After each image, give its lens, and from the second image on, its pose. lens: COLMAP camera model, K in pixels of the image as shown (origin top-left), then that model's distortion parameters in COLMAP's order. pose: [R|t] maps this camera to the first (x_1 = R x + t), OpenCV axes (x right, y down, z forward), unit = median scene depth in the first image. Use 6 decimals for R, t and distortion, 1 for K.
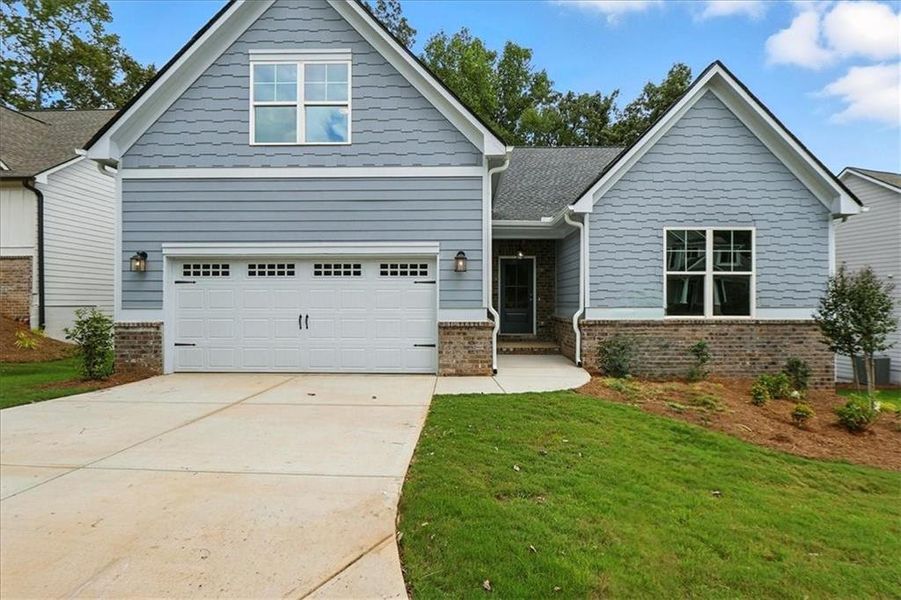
lens RADIAL K [[442.0, 0, 461.2], [0, 442.0, 296.6], [0, 0, 1]] dist [-0.005309, -0.000493]
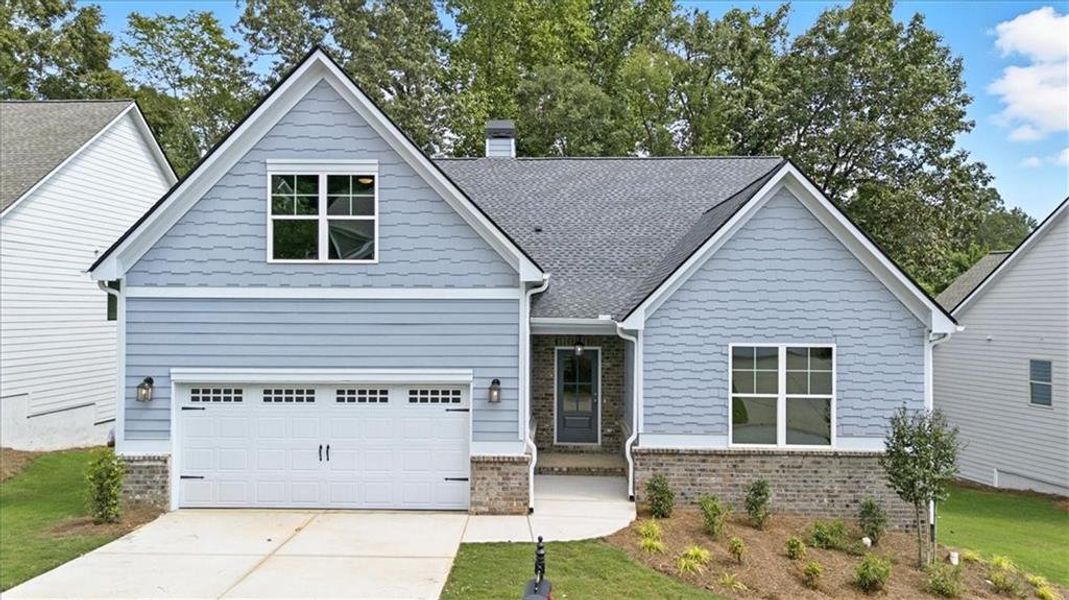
lens RADIAL K [[781.6, 0, 534.5], [0, 781.6, 300.0], [0, 0, 1]] dist [0.097870, -0.090632]
pose [[0.999826, 0.006563, -0.017437, 0.097860], [-0.006501, 0.999972, 0.003627, -0.248759], [0.017460, -0.003513, 0.999841, -0.582169]]
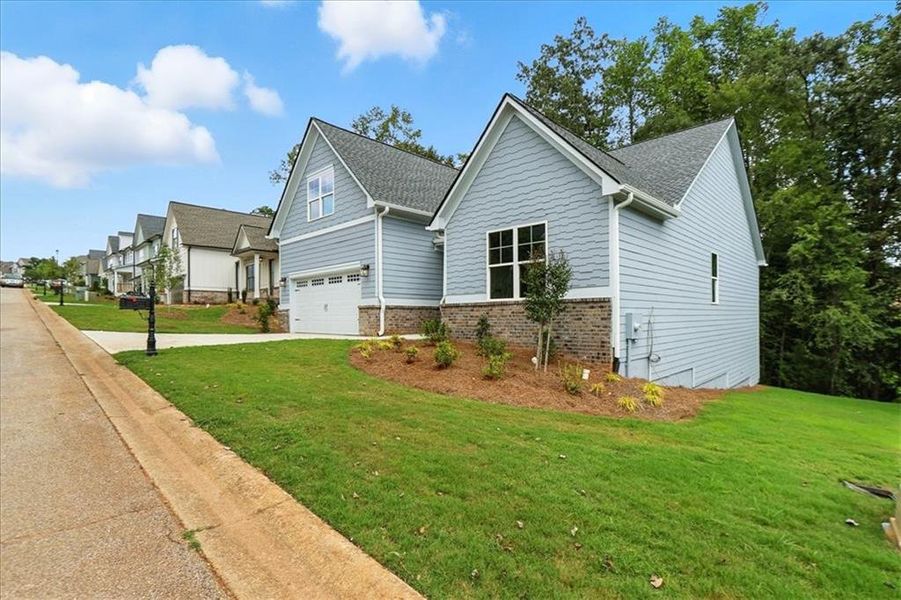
lens RADIAL K [[450.6, 0, 452.7], [0, 450.6, 315.5], [0, 0, 1]] dist [-0.000358, -0.022631]
pose [[0.709560, -0.008533, -0.704593, 1.337149], [0.012934, 0.999916, 0.000916, 0.089913], [0.704526, -0.009763, 0.709611, -0.018928]]
